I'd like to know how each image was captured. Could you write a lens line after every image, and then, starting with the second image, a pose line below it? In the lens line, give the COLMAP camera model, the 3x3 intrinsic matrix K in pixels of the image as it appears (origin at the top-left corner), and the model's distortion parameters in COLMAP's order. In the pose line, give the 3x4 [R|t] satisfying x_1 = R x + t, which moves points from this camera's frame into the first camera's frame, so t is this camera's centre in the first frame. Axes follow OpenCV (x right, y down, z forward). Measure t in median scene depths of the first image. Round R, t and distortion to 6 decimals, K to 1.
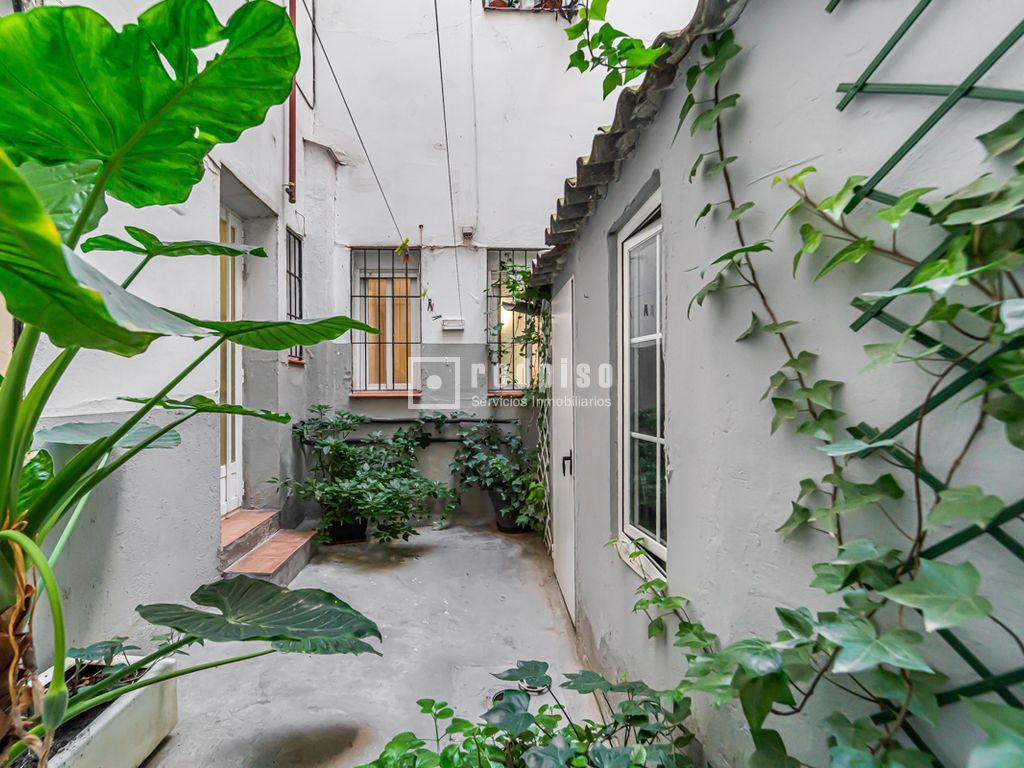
lens RADIAL K [[499.4, 0, 511.1], [0, 499.4, 379.1], [0, 0, 1]] dist [-0.000734, -0.000579]
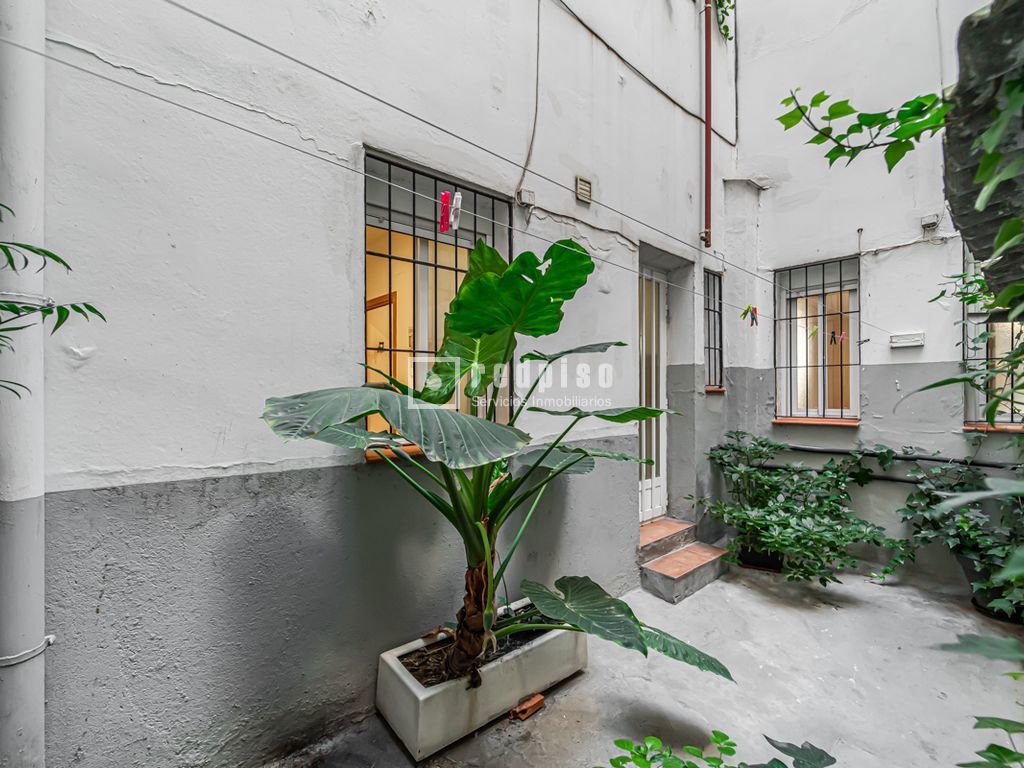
lens RADIAL K [[499.4, 0, 511.1], [0, 499.4, 379.1], [0, 0, 1]] dist [-0.000734, -0.000579]
pose [[0.629808, -0.011423, -0.776667, 0.135895], [0.009575, 0.999930, -0.006942, -0.054739], [0.776692, -0.003065, 0.629873, -0.034223]]
